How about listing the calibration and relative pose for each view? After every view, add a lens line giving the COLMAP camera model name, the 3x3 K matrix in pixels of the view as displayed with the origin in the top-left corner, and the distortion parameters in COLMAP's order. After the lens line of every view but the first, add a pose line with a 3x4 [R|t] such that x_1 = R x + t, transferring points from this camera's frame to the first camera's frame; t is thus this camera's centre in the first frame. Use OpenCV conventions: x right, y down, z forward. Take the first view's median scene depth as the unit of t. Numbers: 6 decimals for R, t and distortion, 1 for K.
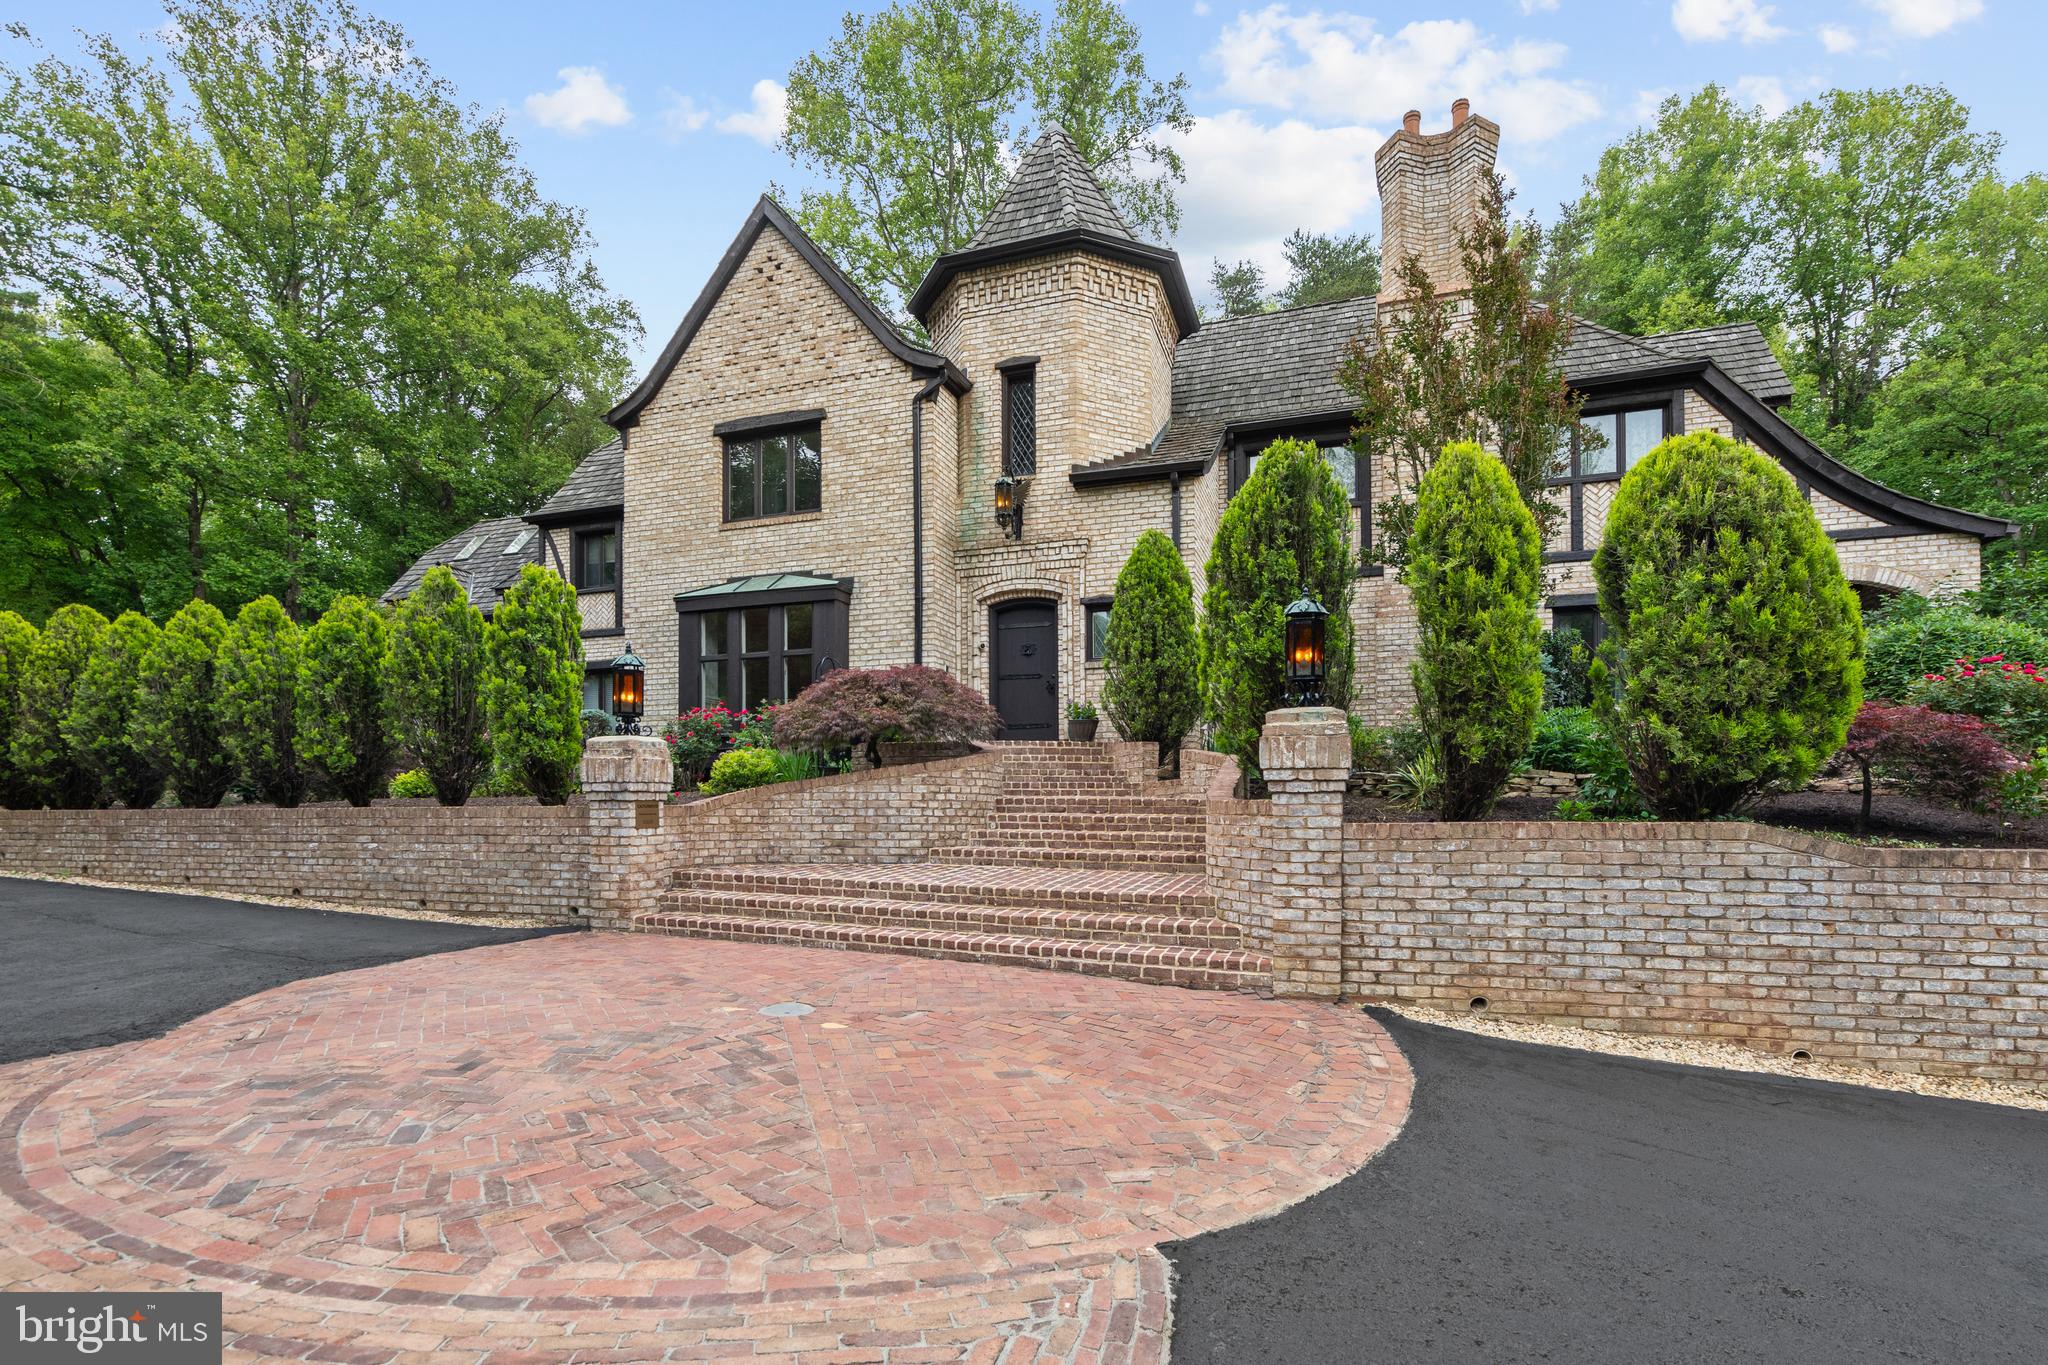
lens RADIAL K [[931.1, 0, 1038.8], [0, 931.1, 786.4], [0, 0, 1]] dist [-0.002555, 0.001536]
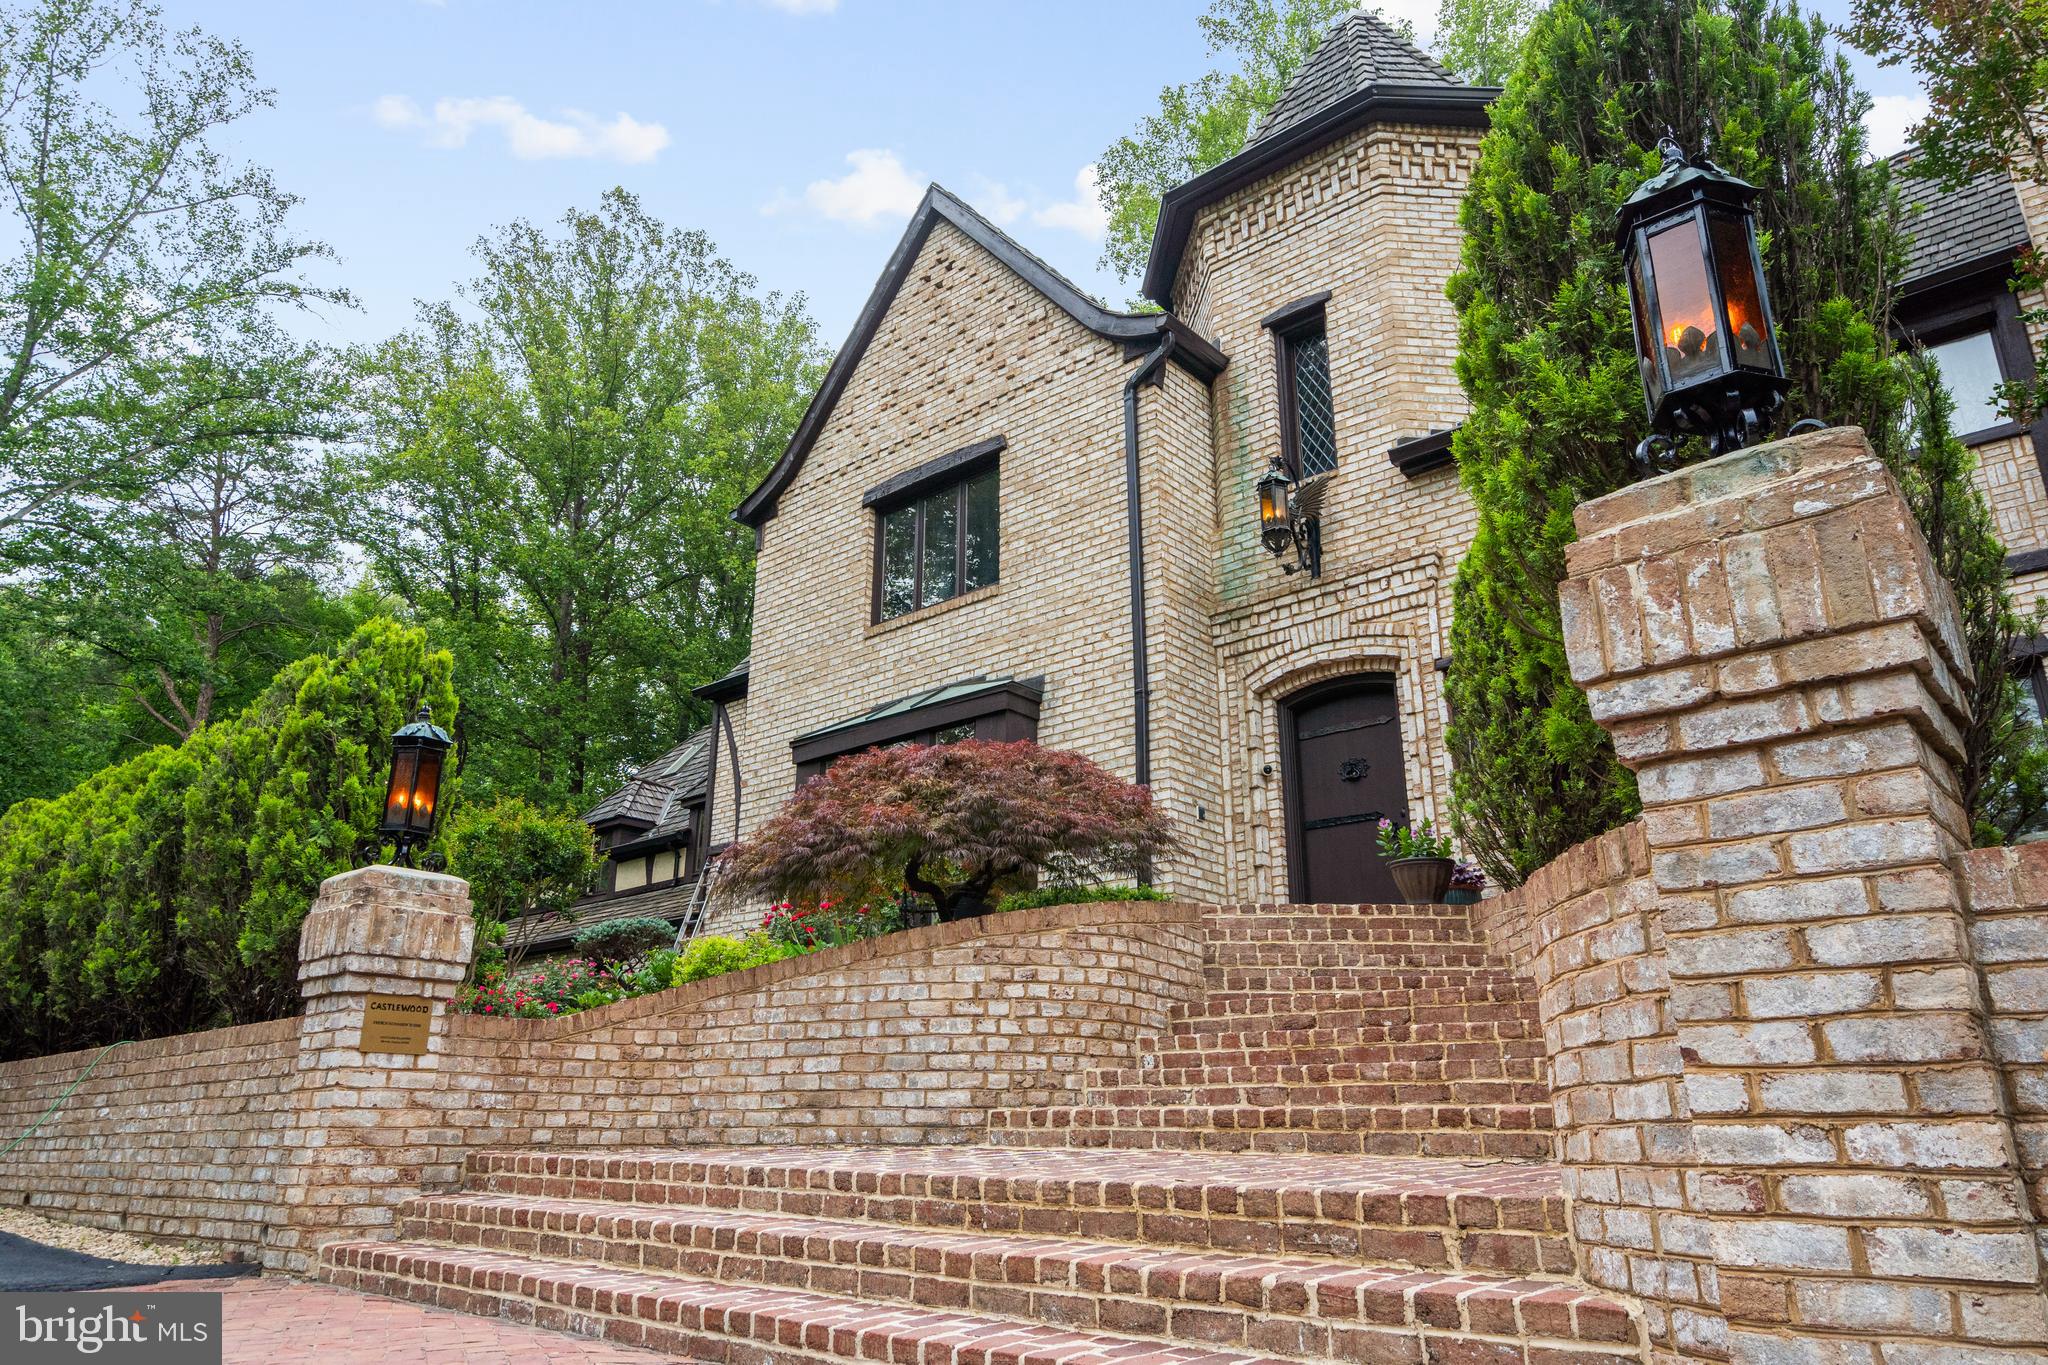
lens RADIAL K [[1335.5, 0, 1049.7], [0, 1335.5, 669.7], [0, 0, 1]] dist [0.010167, 0.003392]
pose [[0.934718, -0.116513, -0.335748, 0.148103], [0.004695, 0.948697, -0.316151, 0.068929], [0.355359, 0.293935, 0.887312, 0.380165]]
